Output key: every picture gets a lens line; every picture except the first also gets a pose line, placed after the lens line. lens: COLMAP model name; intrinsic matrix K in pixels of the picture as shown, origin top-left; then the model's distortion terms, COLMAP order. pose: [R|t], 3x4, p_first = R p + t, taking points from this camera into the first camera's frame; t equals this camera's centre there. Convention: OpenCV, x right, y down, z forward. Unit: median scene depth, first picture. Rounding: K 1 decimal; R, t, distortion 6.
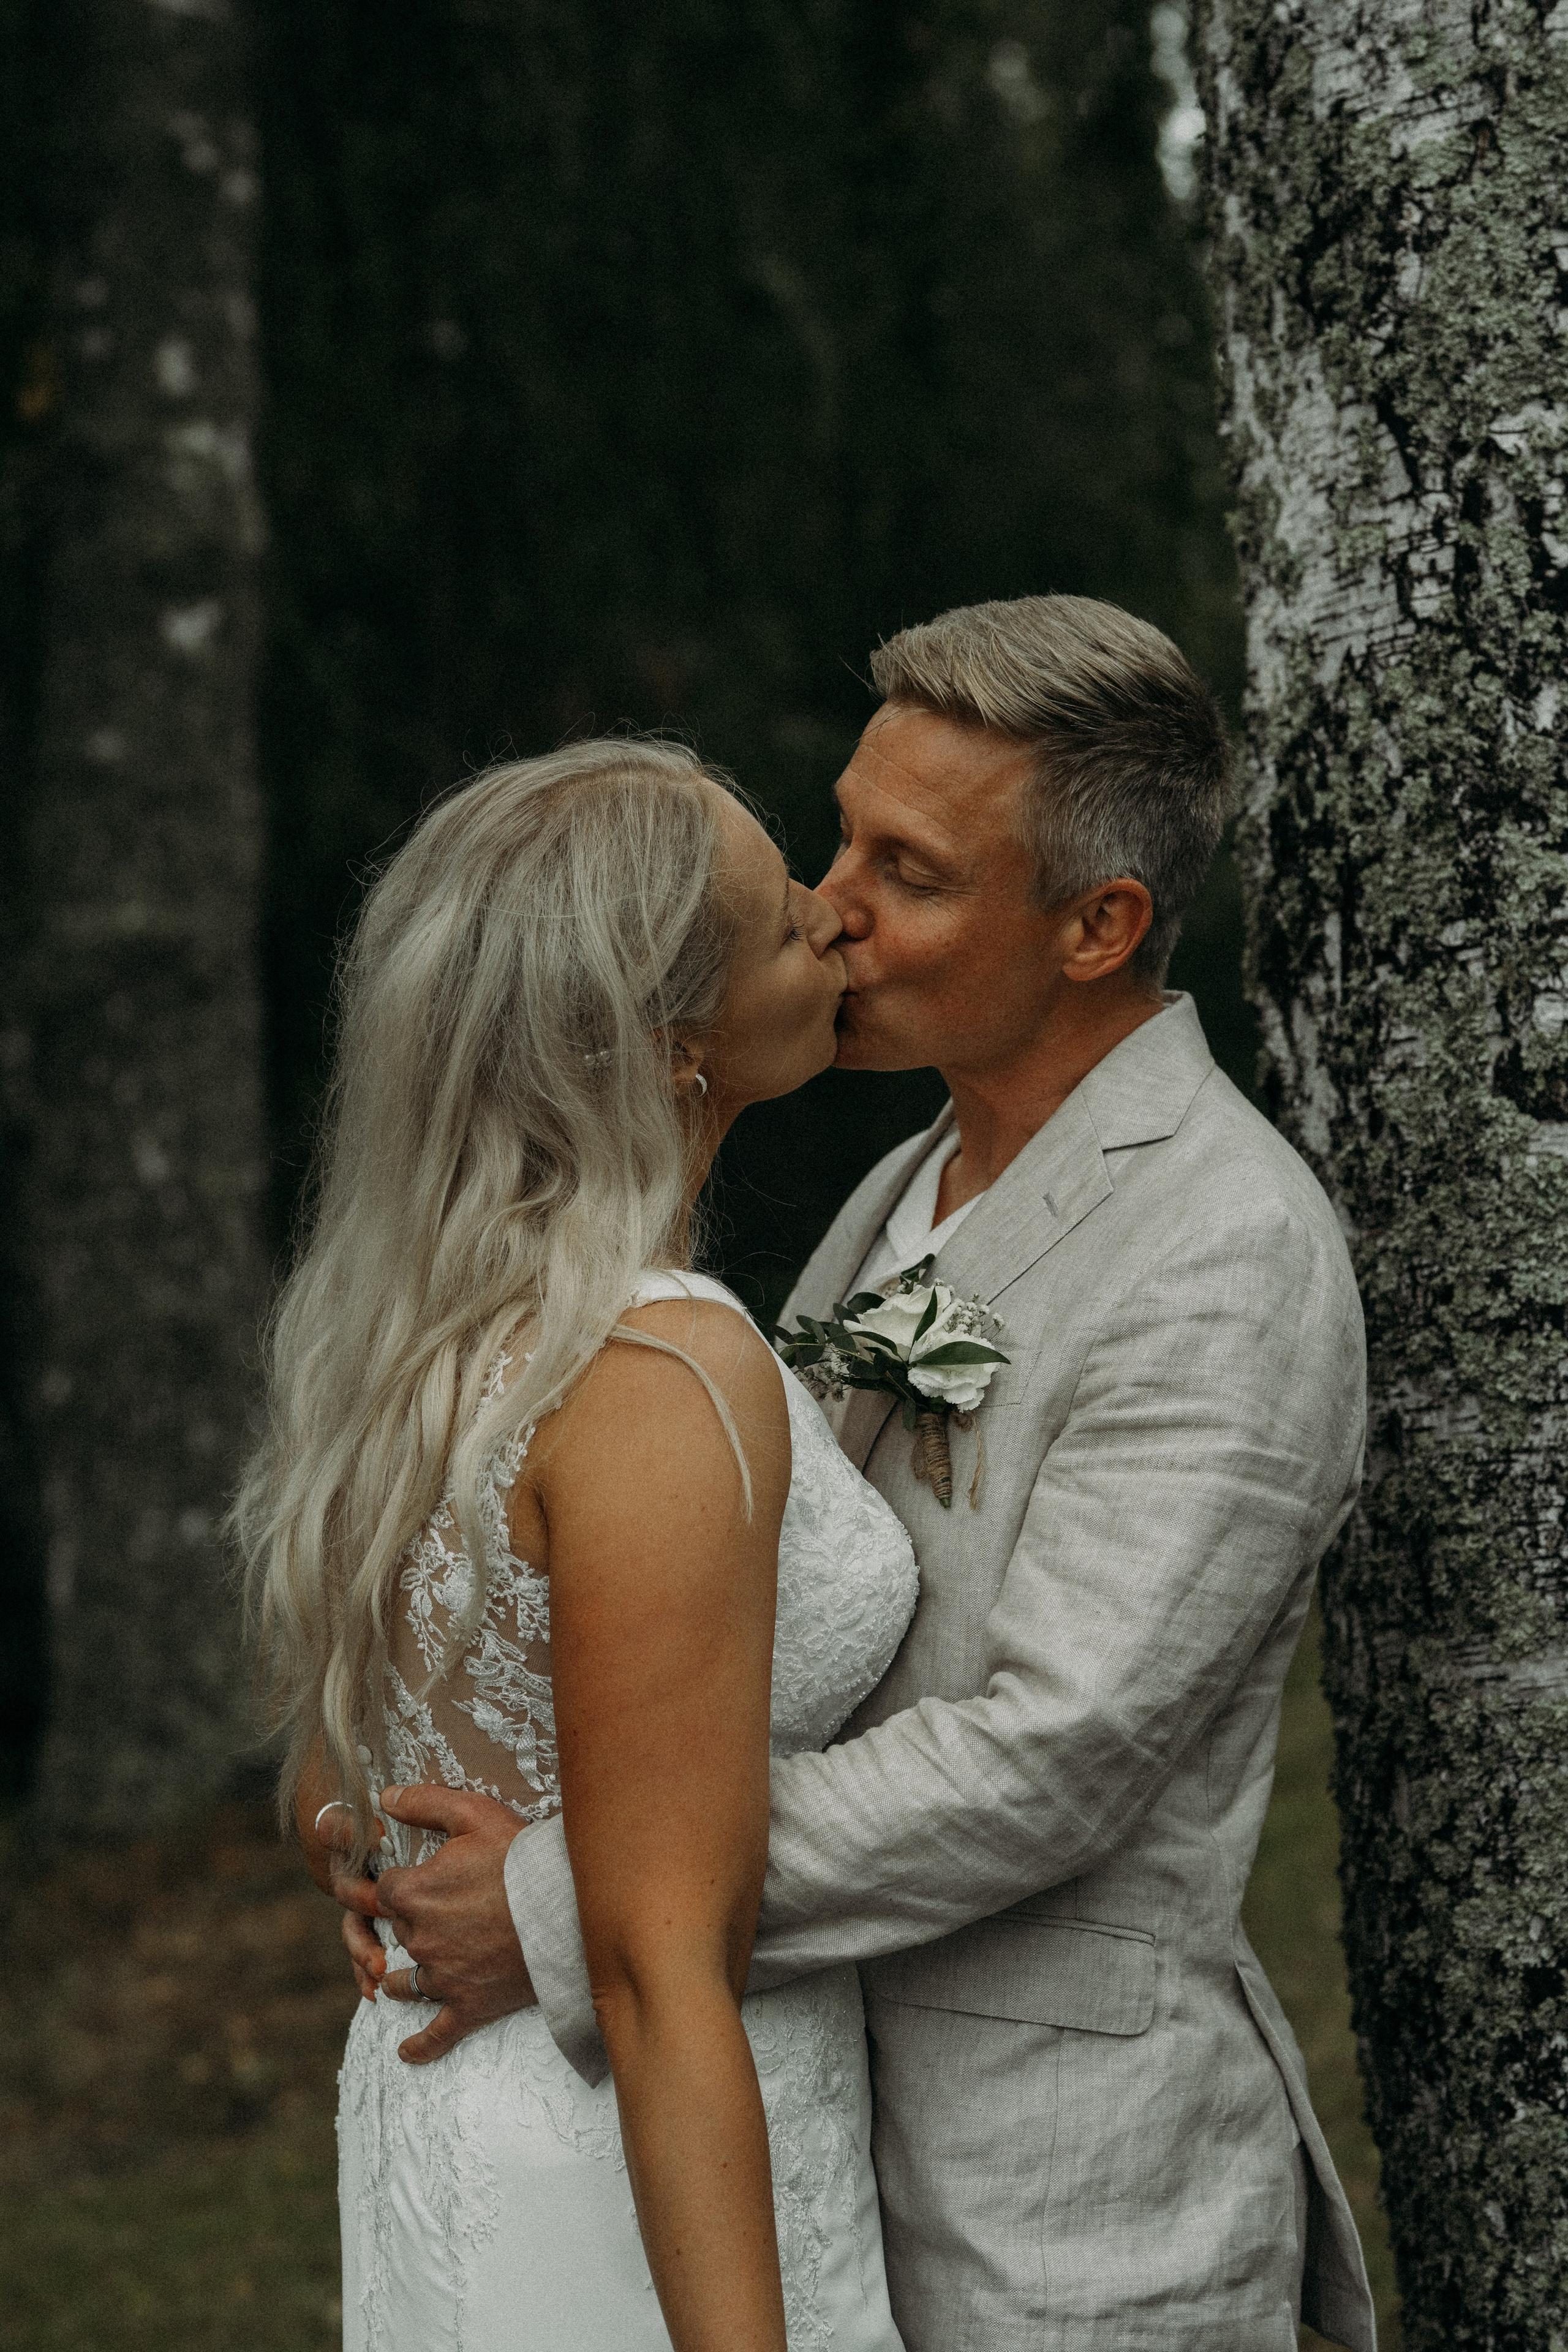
lens RADIAL K [[6156.6, 0, 784.0], [0, 6156.6, 1176.0], [0, 0, 1]] dist [-0.026933, 0.277884]
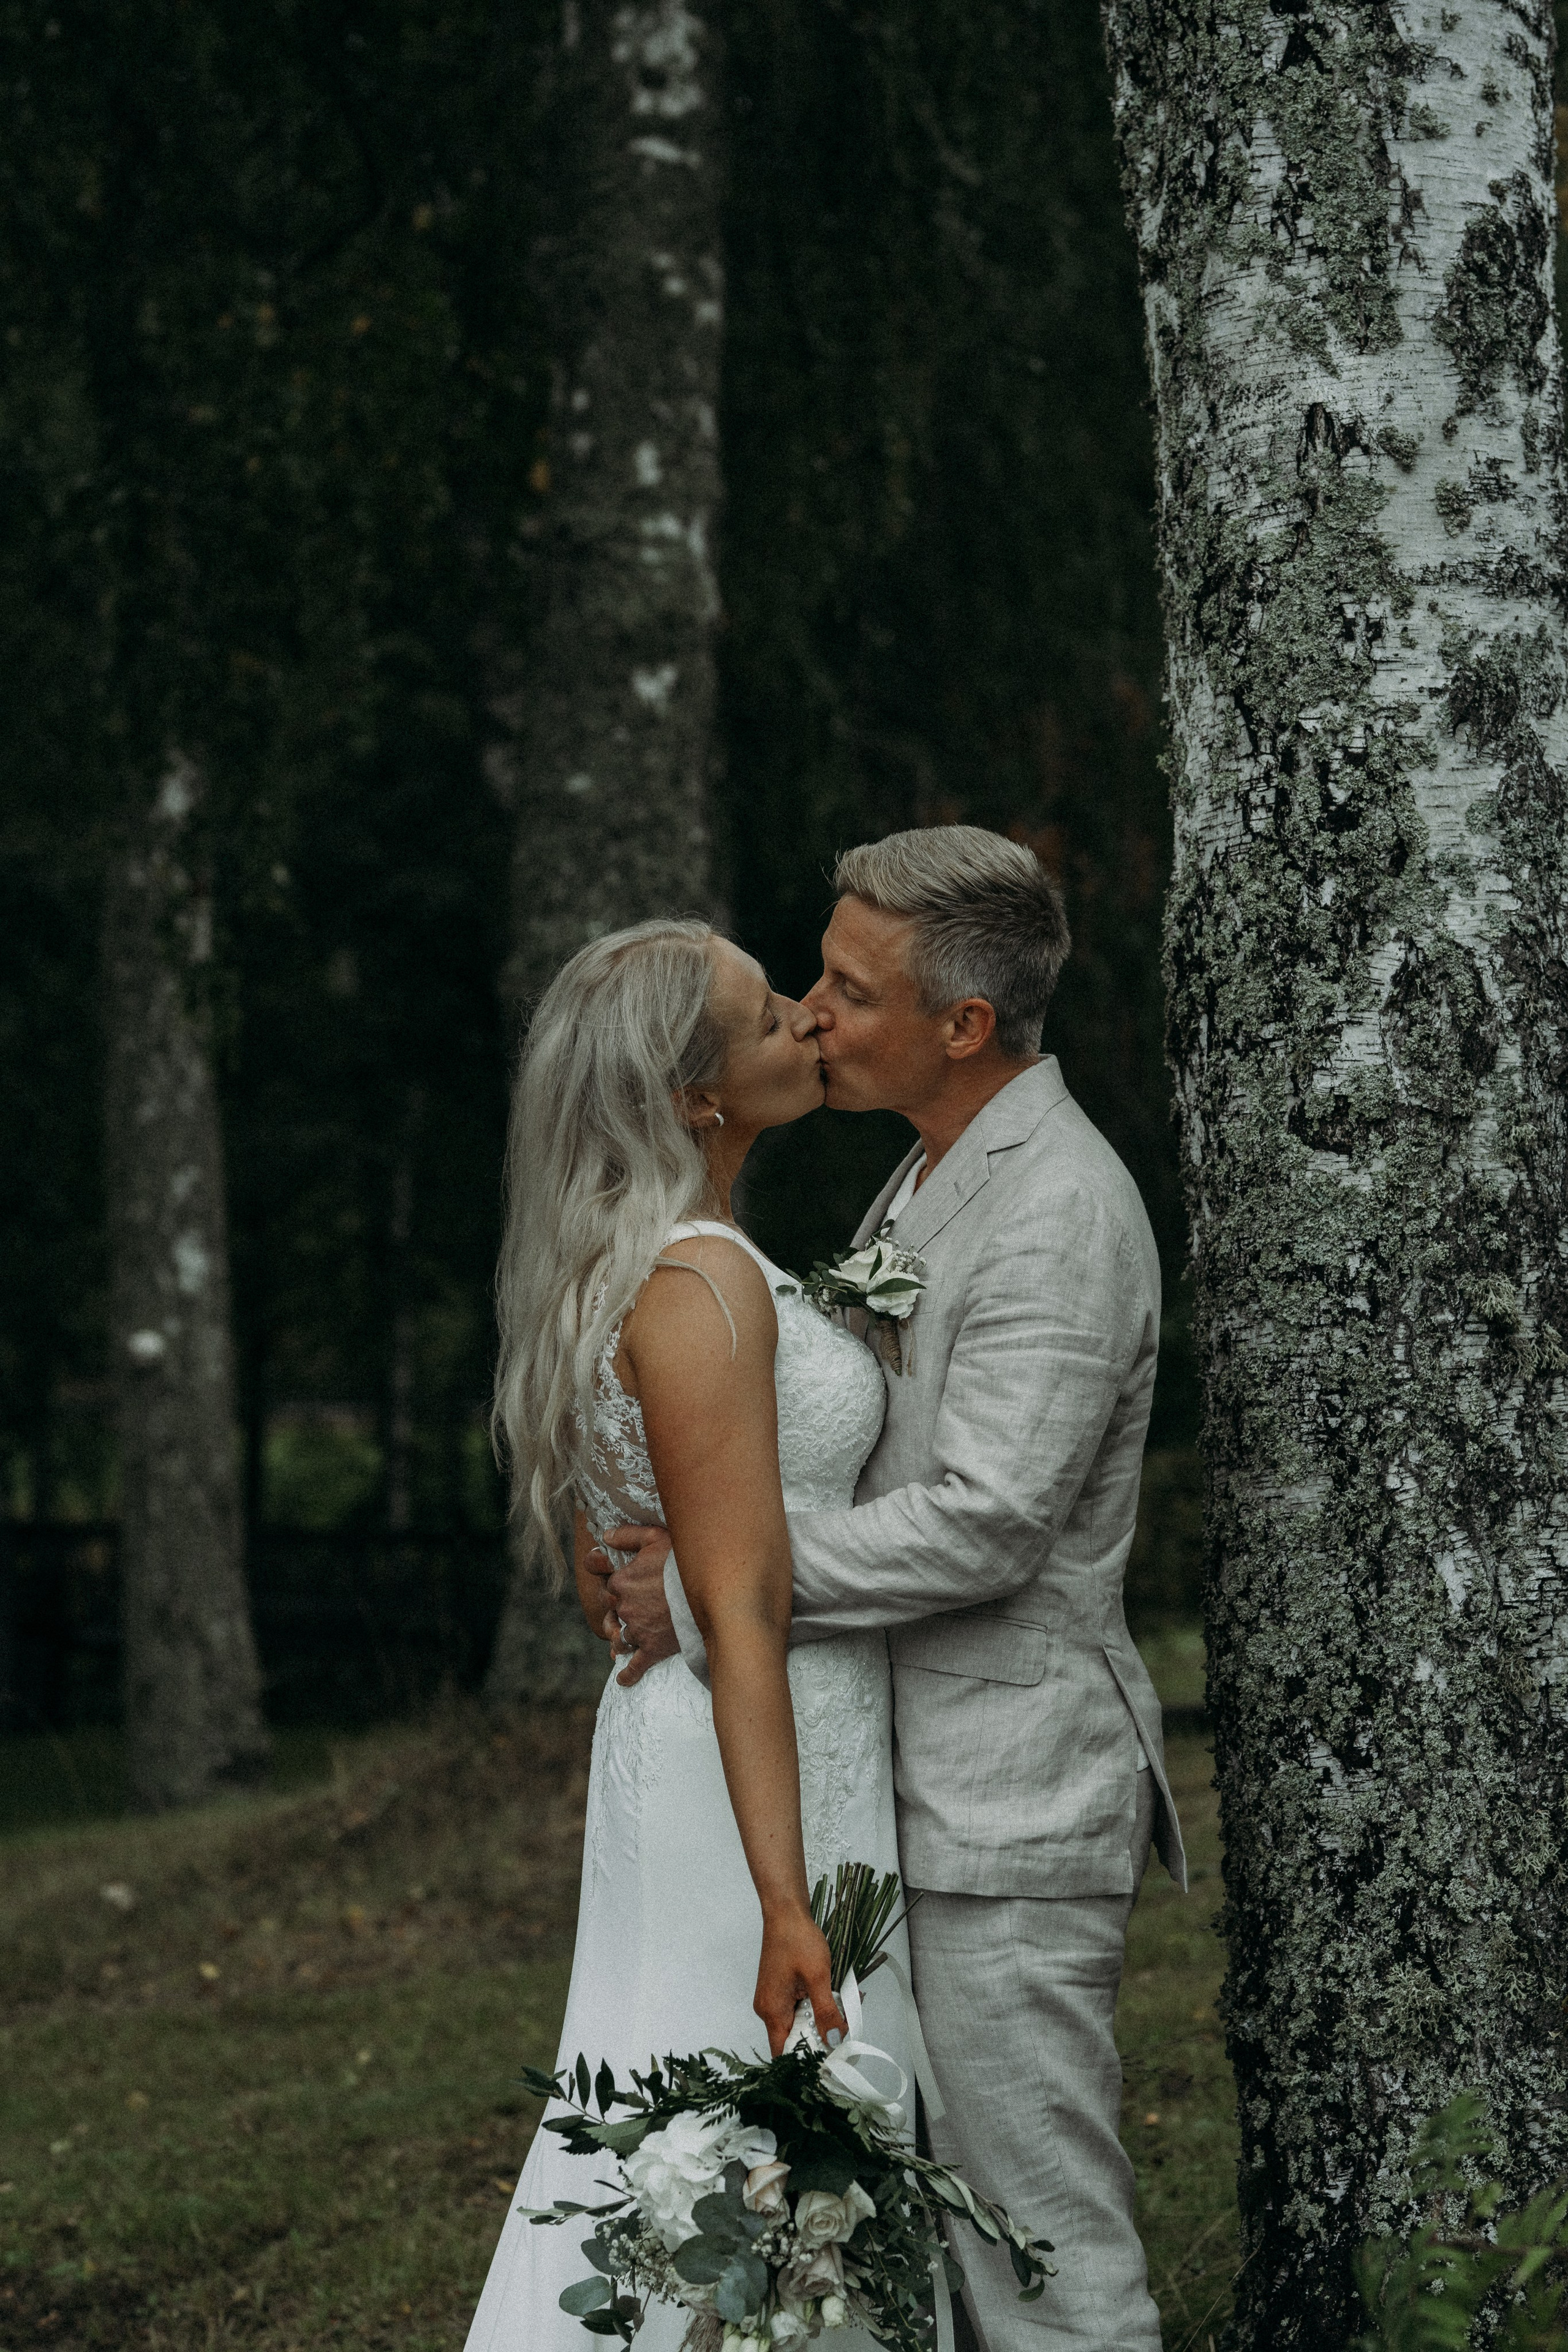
lens RADIAL K [[6156.6, 0, 784.0], [0, 6156.6, 1176.0], [0, 0, 1]] dist [-0.026933, 0.277884]
pose [[0.995483, 0.031109, -0.089699, 0.128103], [-0.030765, 0.999513, 0.005209, -0.006204], [0.089817, -0.002426, 0.995955, -0.601867]]
